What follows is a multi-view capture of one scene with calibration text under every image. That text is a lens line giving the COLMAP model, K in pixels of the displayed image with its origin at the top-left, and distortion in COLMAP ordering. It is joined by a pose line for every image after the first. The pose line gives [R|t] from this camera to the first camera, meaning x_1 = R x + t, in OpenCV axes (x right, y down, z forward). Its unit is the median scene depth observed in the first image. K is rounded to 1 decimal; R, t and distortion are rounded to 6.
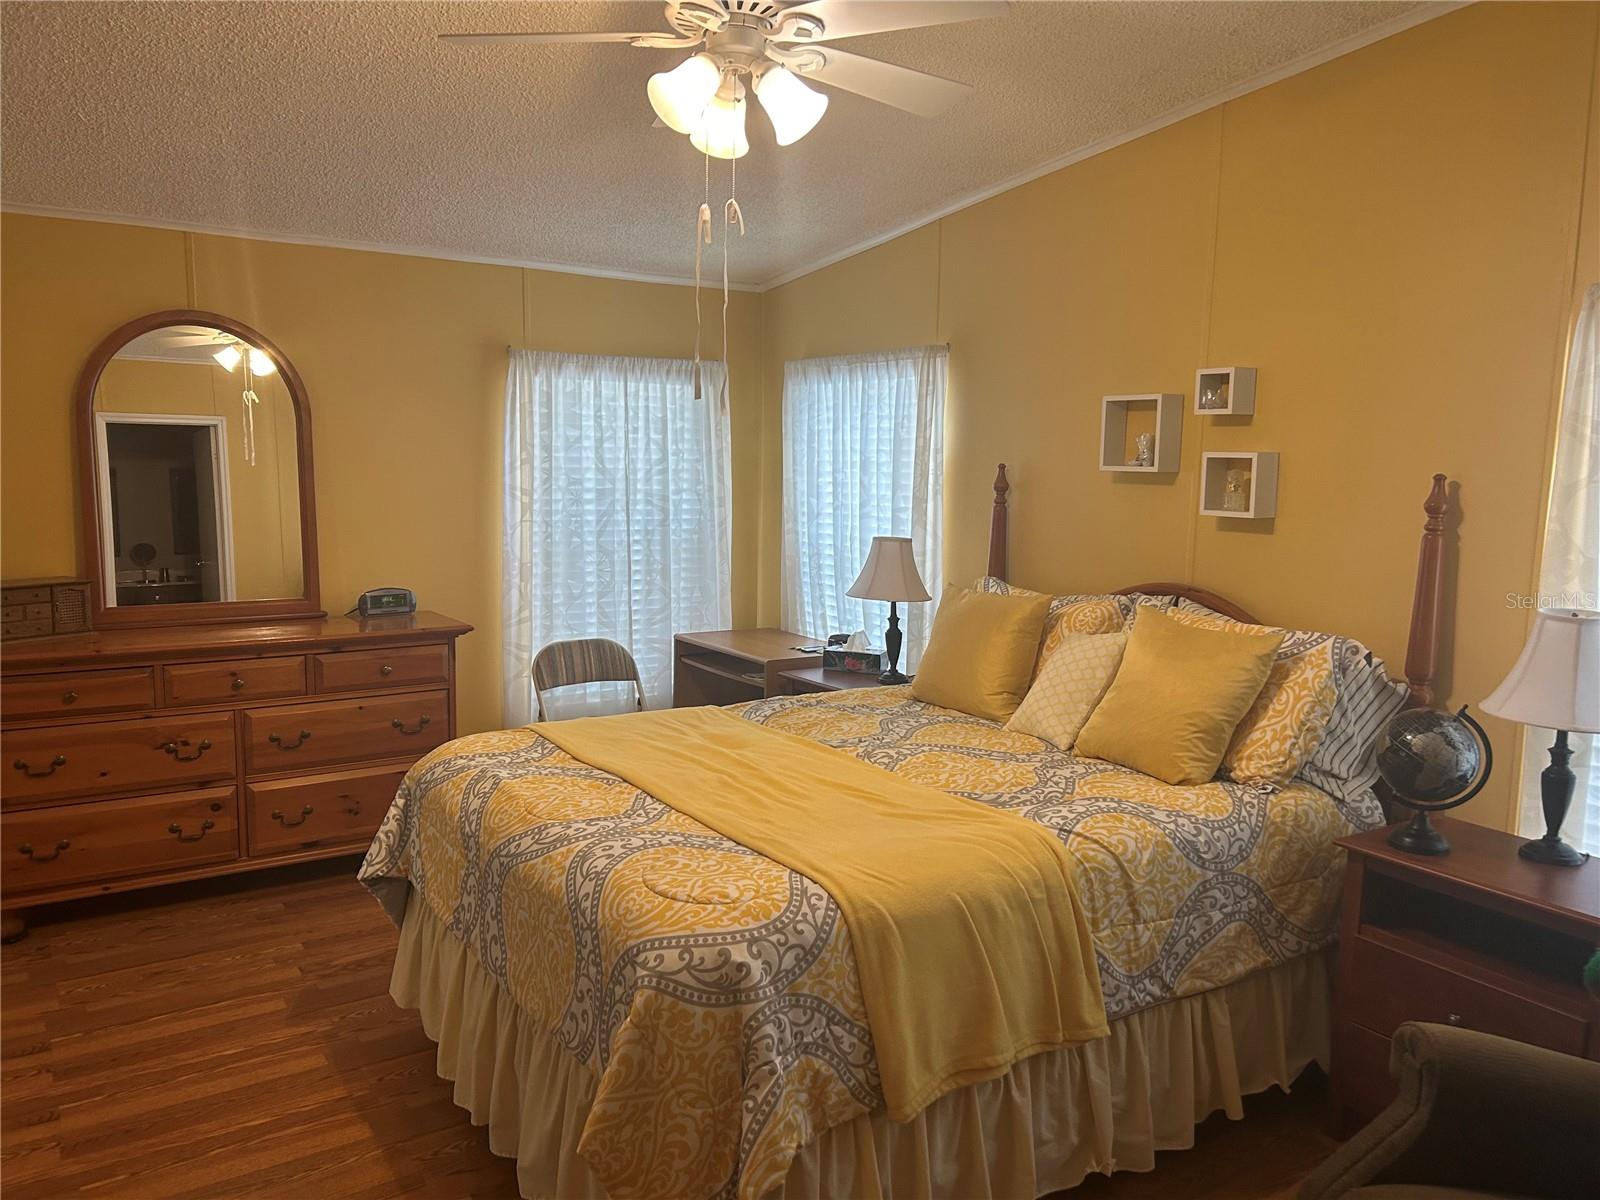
lens RADIAL K [[1198.5, 0, 798.1], [0, 1198.5, 613.6], [0, 0, 1]] dist [0.065039, -0.081323]
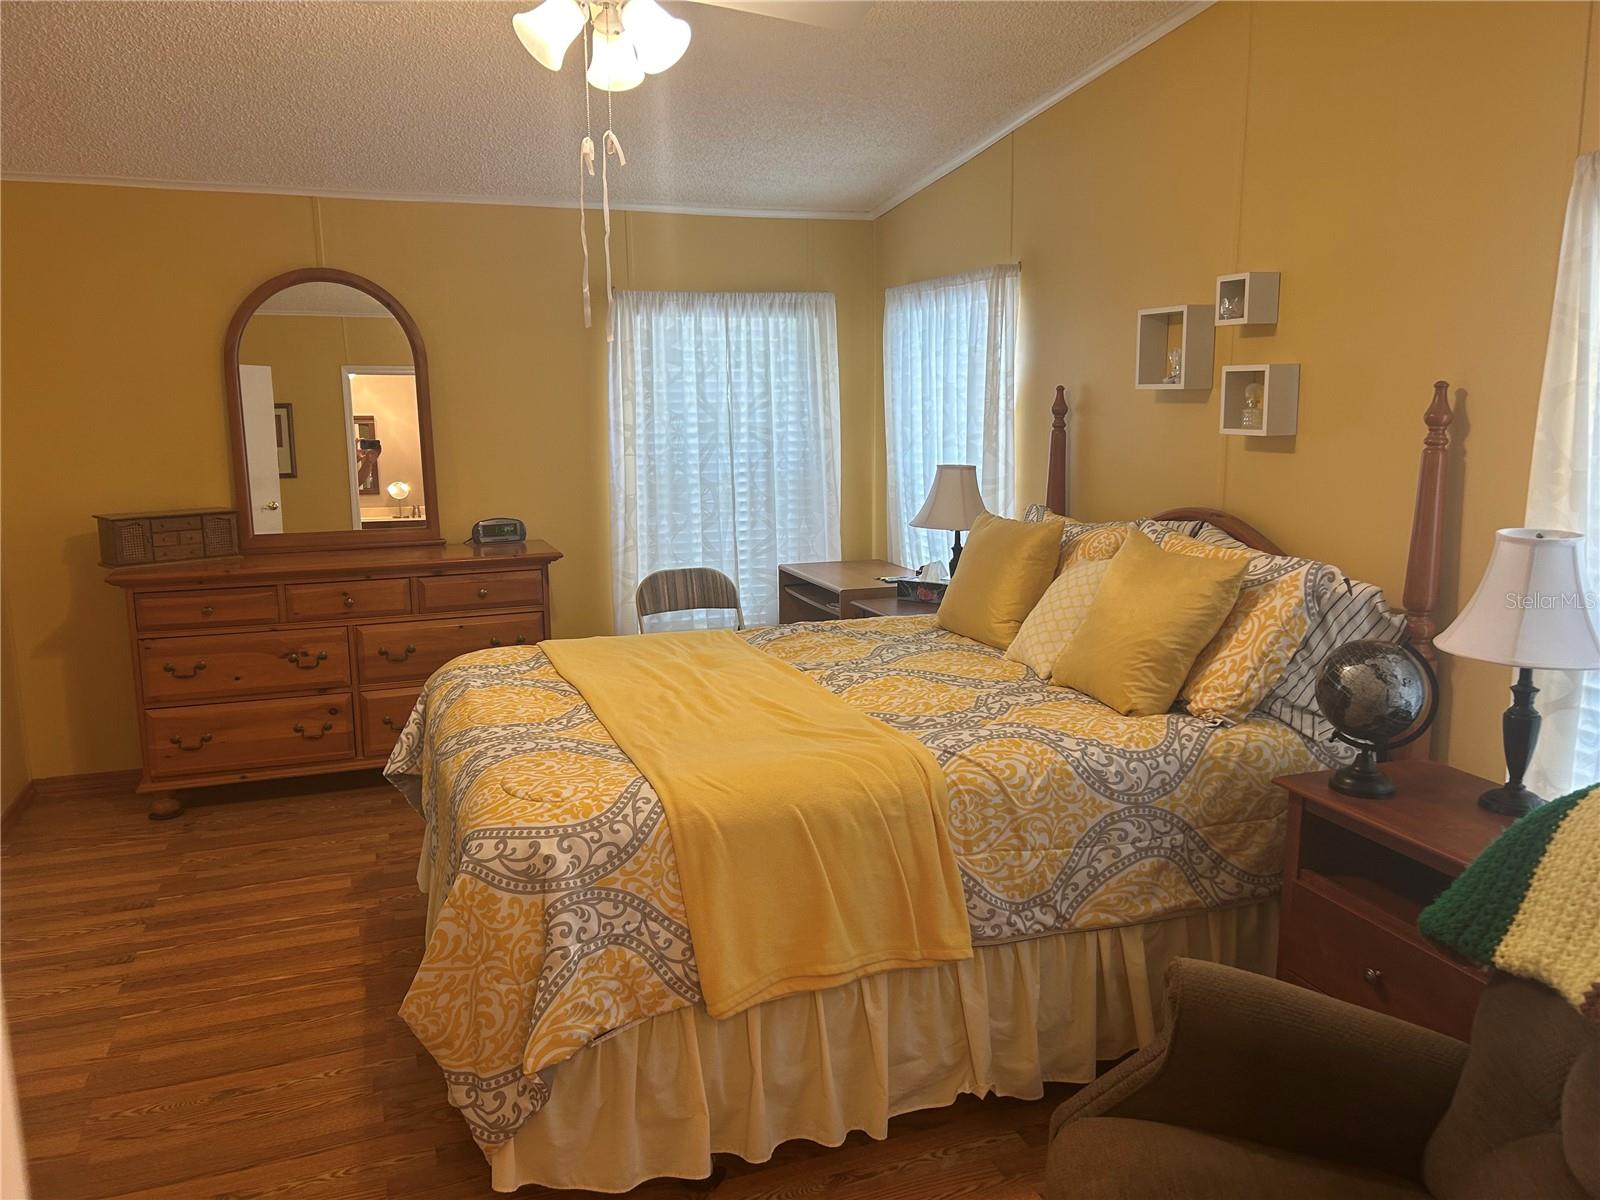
lens RADIAL K [[1198.5, 0, 809.2], [0, 1198.5, 603.7], [0, 0, 1]] dist [0.065039, -0.081323]
pose [[0.972718, 0.014058, -0.231565, 0.283842], [-0.004421, 0.999104, 0.042086, 0.013505], [0.231950, -0.039914, 0.971909, 0.014105]]
